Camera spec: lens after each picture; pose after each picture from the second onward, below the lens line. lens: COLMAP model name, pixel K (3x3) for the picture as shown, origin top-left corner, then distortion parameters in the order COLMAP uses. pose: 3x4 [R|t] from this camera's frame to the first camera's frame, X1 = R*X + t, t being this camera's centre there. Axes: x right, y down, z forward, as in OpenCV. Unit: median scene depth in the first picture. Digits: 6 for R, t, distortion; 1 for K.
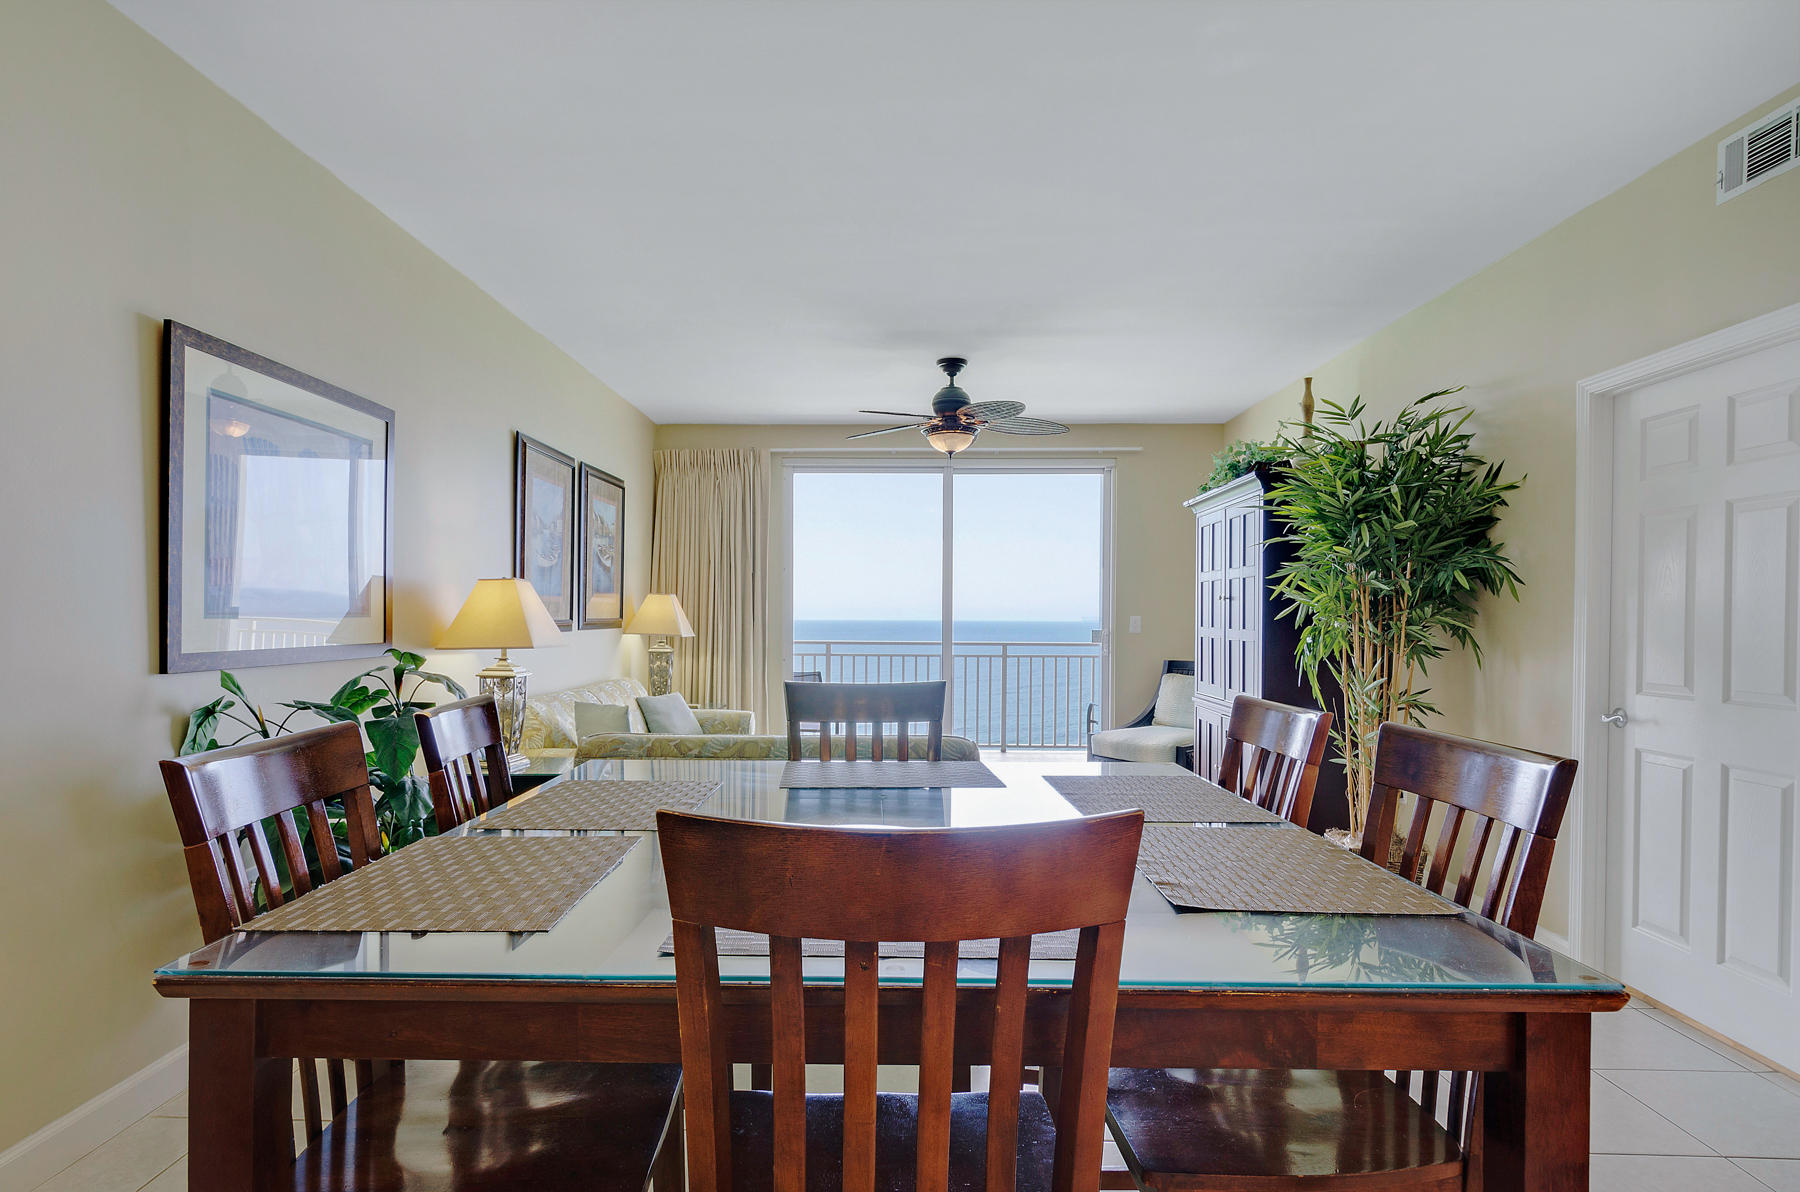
lens RADIAL K [[964.0, 0, 885.7], [0, 964.0, 600.9], [0, 0, 1]] dist [0.016188, -0.000080]
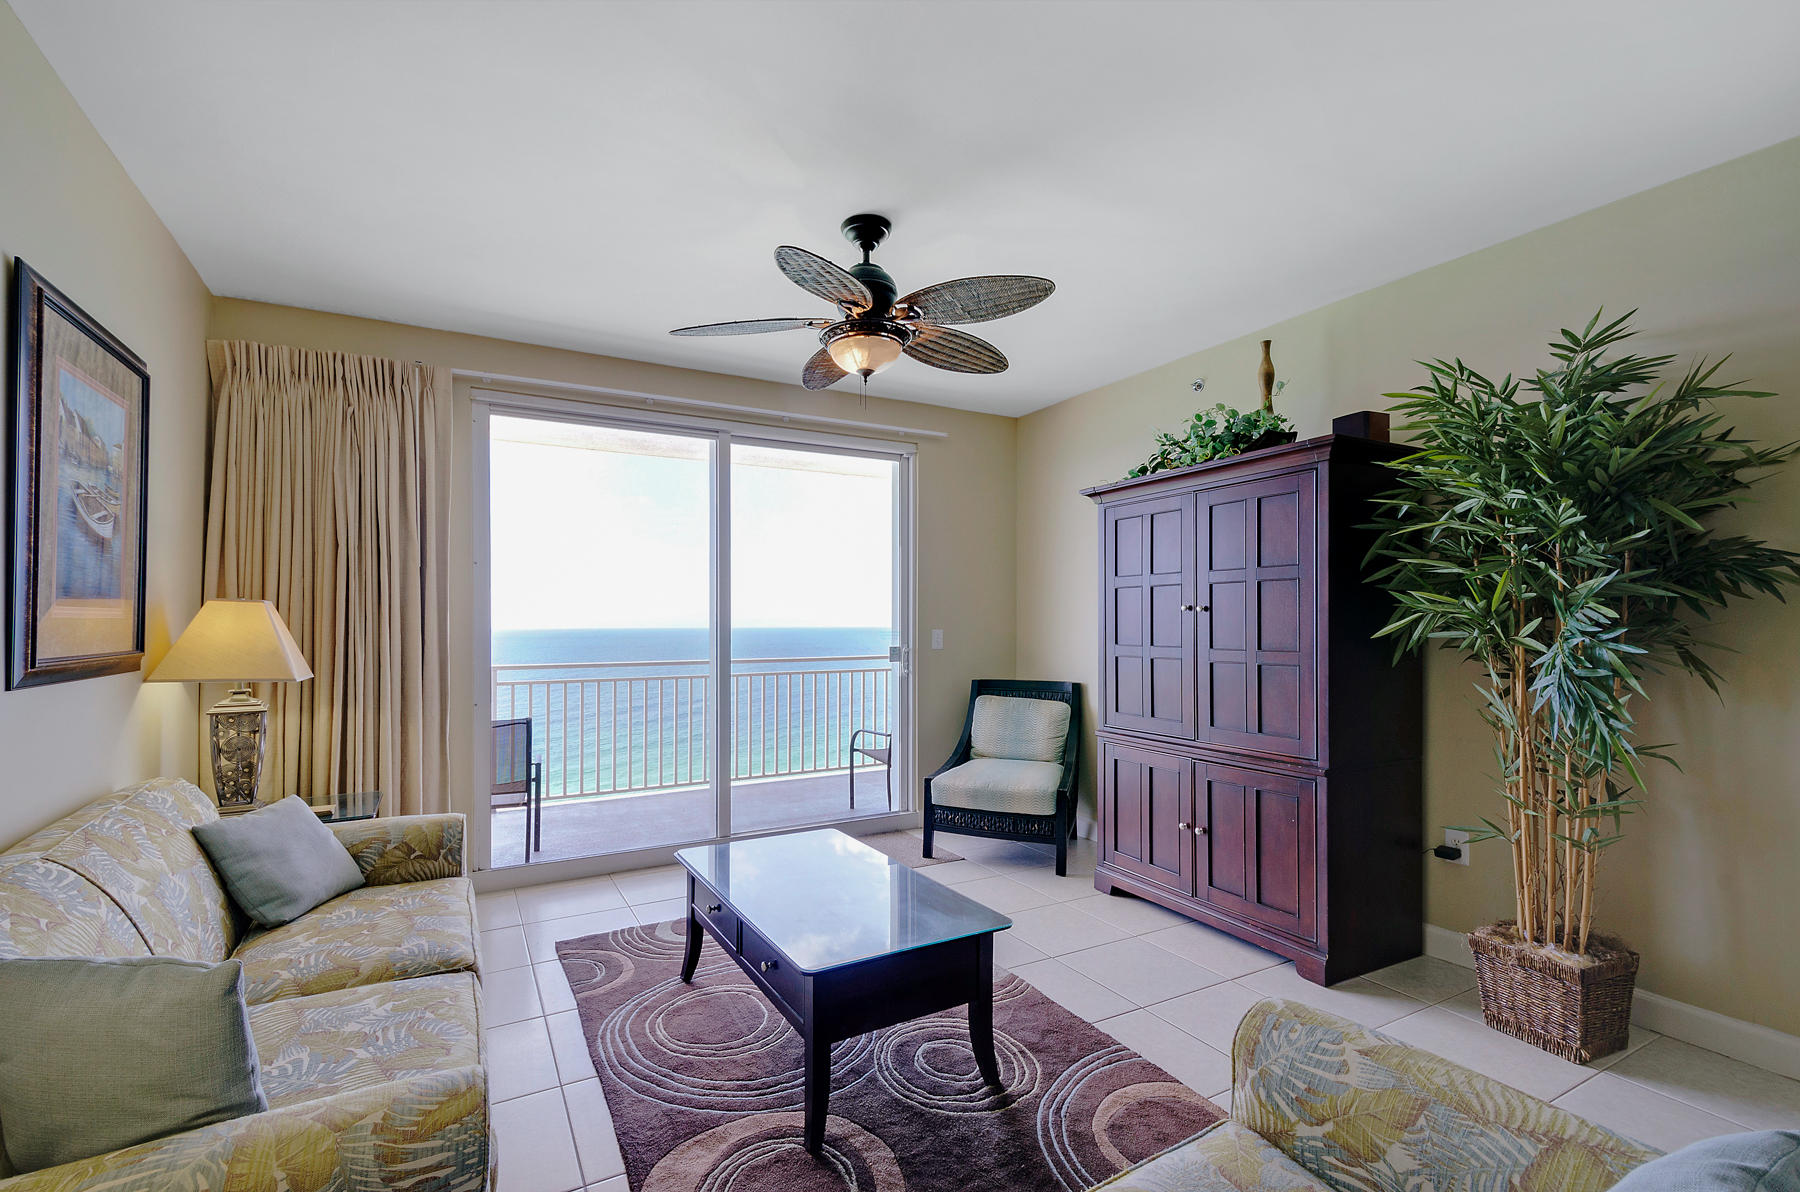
lens RADIAL K [[787.4, 0, 891.5], [0, 787.4, 615.9], [0, 0, 1]] dist [0.013645, -0.005093]
pose [[0.867692, -0.004137, 0.497084, -0.149779], [0.000717, 0.999975, 0.007070, -0.001611], [-0.497101, -0.005778, 0.867673, 0.486499]]
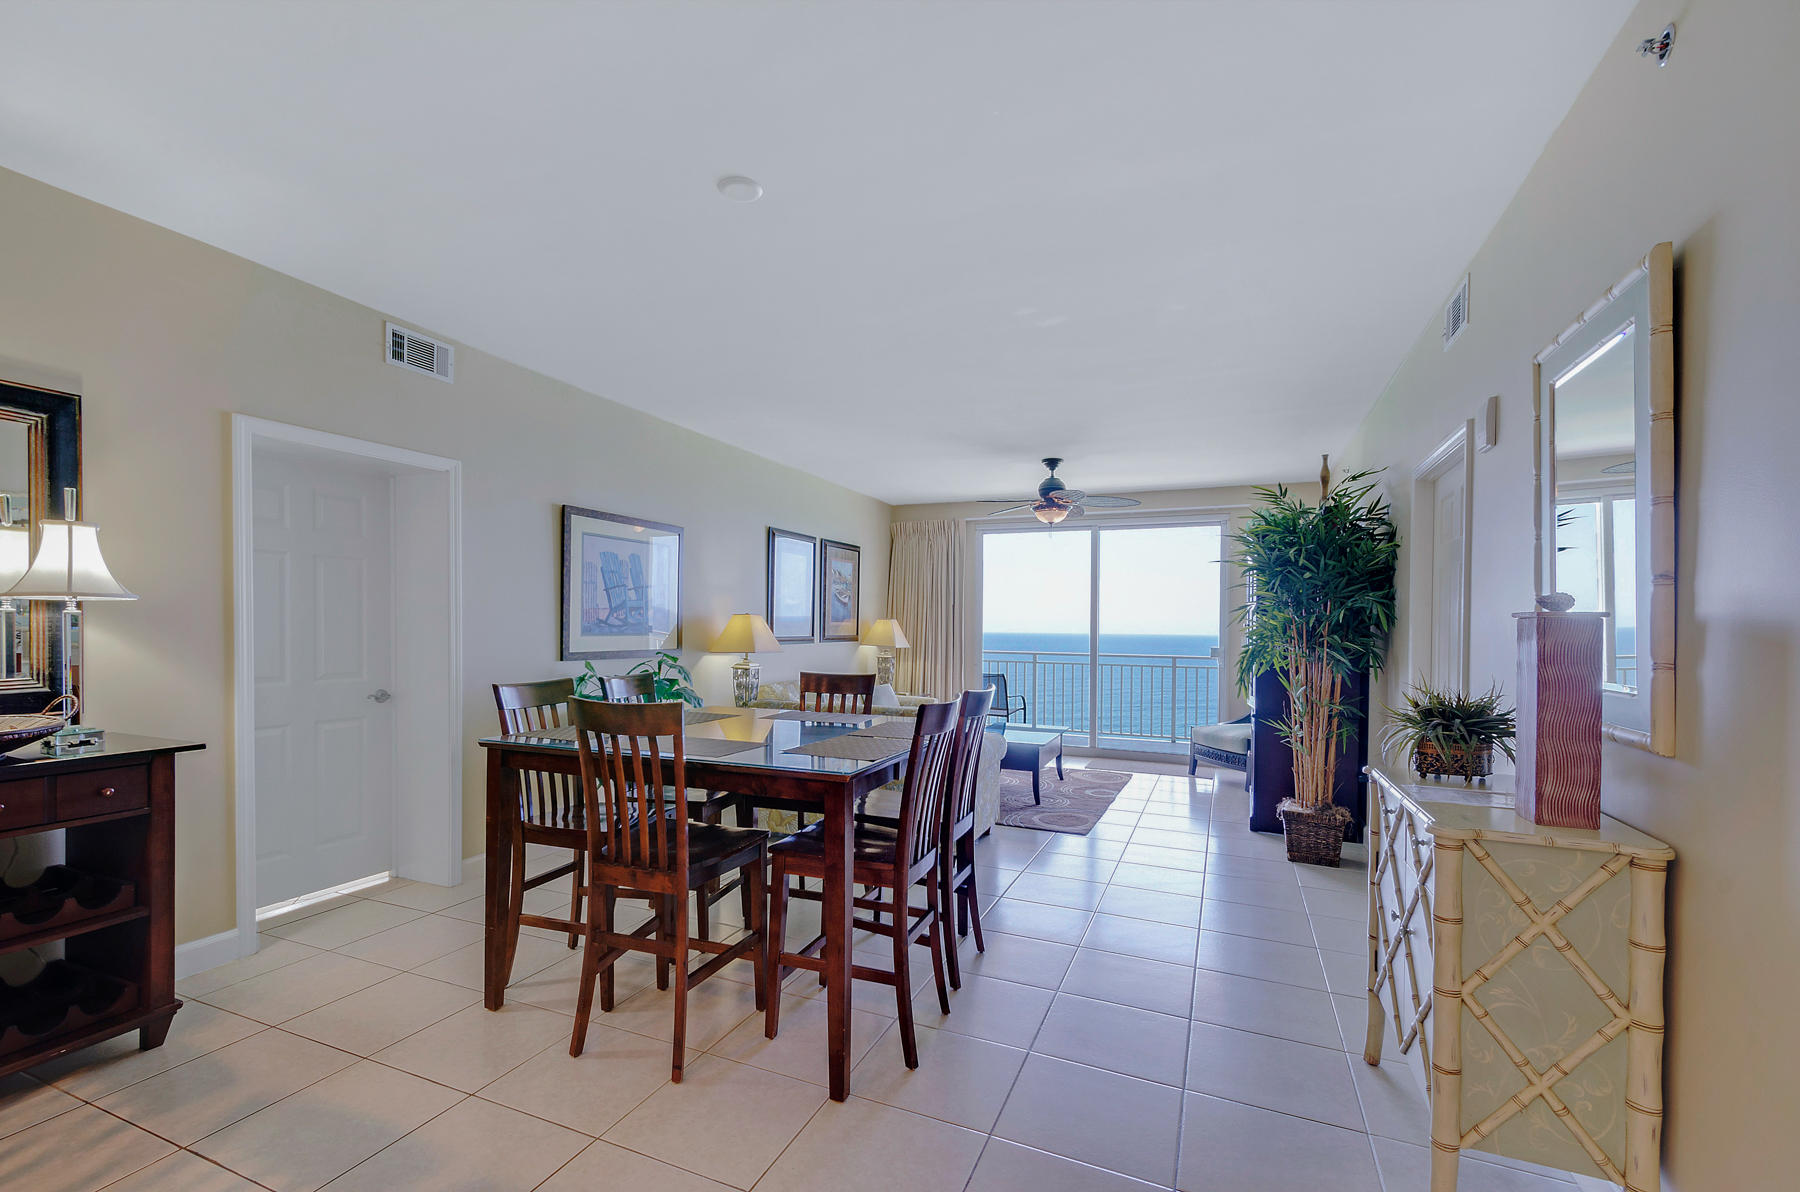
lens RADIAL K [[787.4, 0, 891.5], [0, 787.4, 615.9], [0, 0, 1]] dist [0.013645, -0.005093]
pose [[0.931454, 0.001241, -0.363856, 0.241770], [-0.002137, 0.999996, -0.002060, -0.010645], [0.363852, 0.002697, 0.931453, -0.163083]]
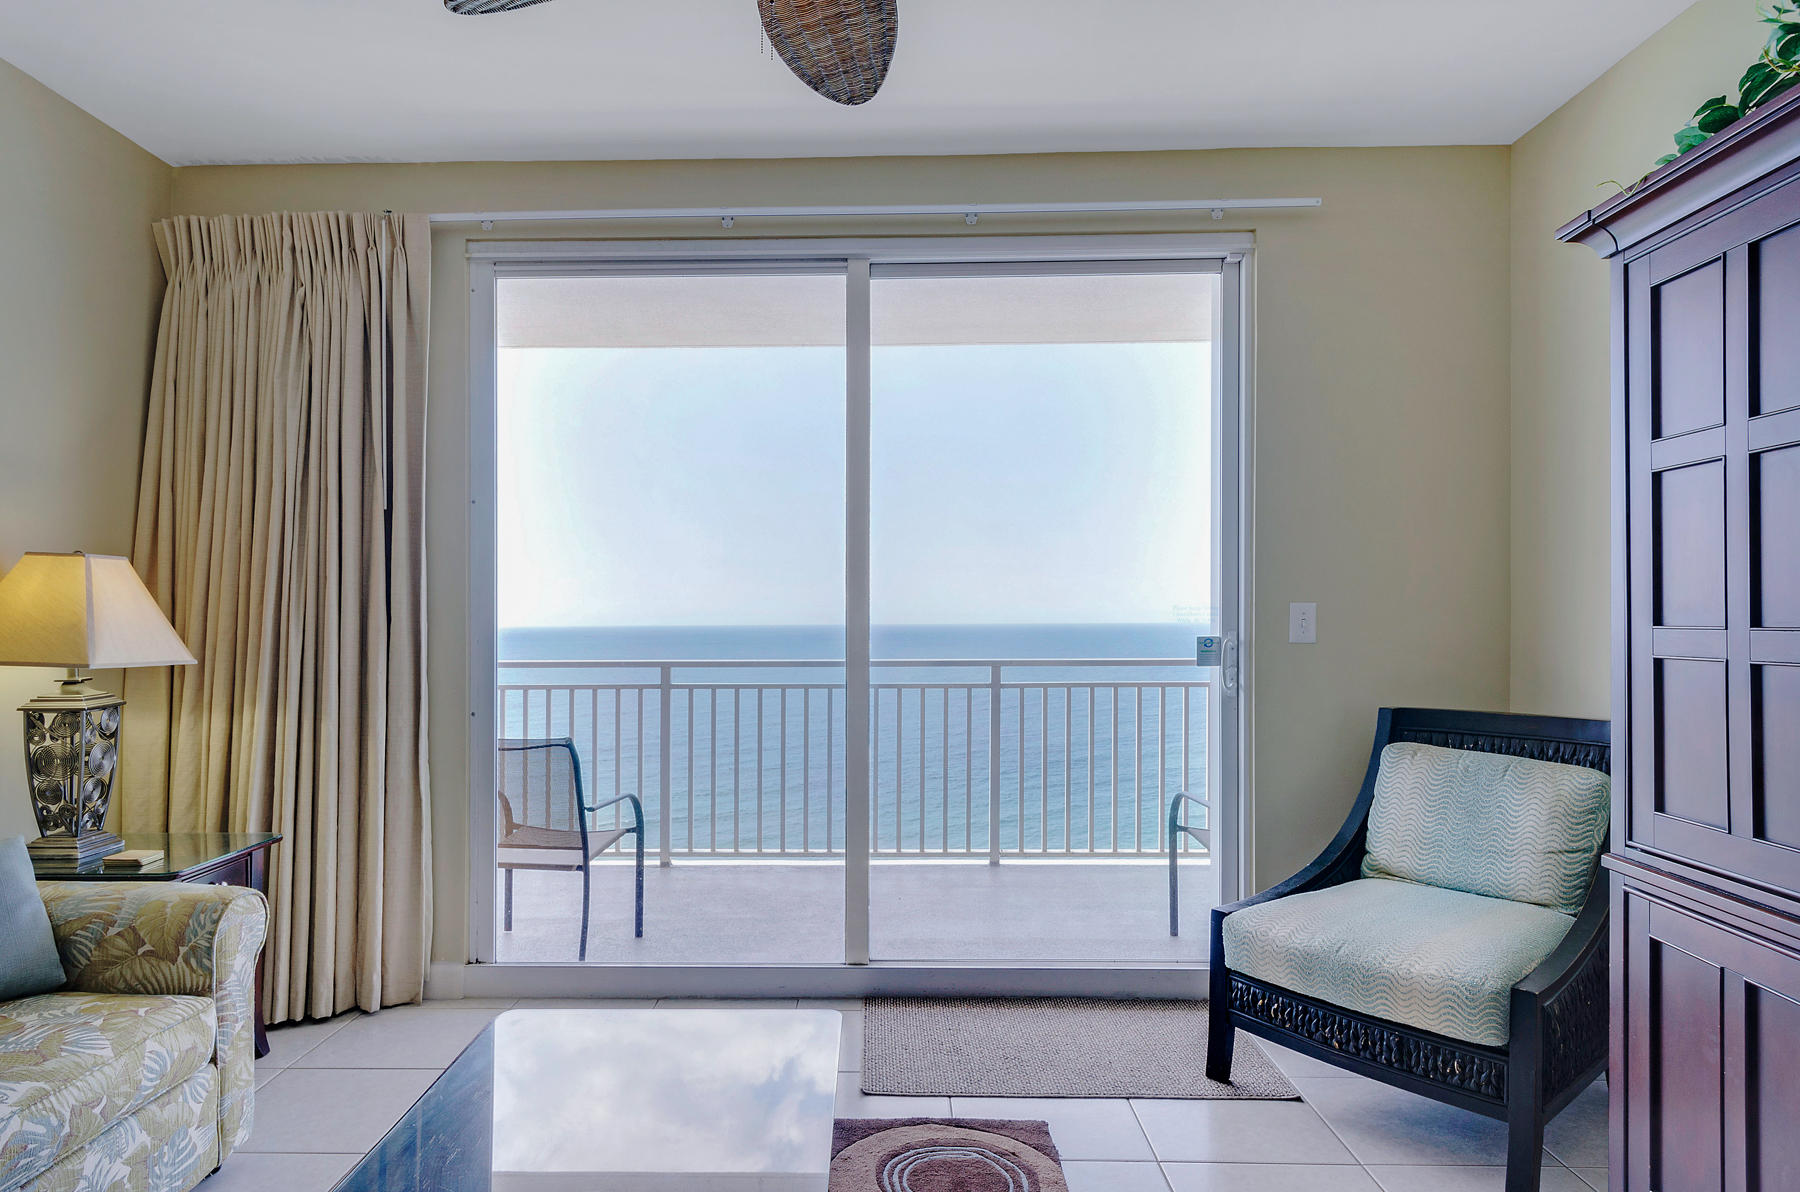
lens RADIAL K [[1086.4, 0, 848.8], [0, 1086.4, 607.1], [0, 0, 1]] dist [0.005252, -0.000973]
pose [[0.999852, -0.011764, -0.012588, 0.077984], [0.011835, 0.999915, 0.005558, 0.015152], [0.012521, -0.005706, 0.999905, 0.617789]]
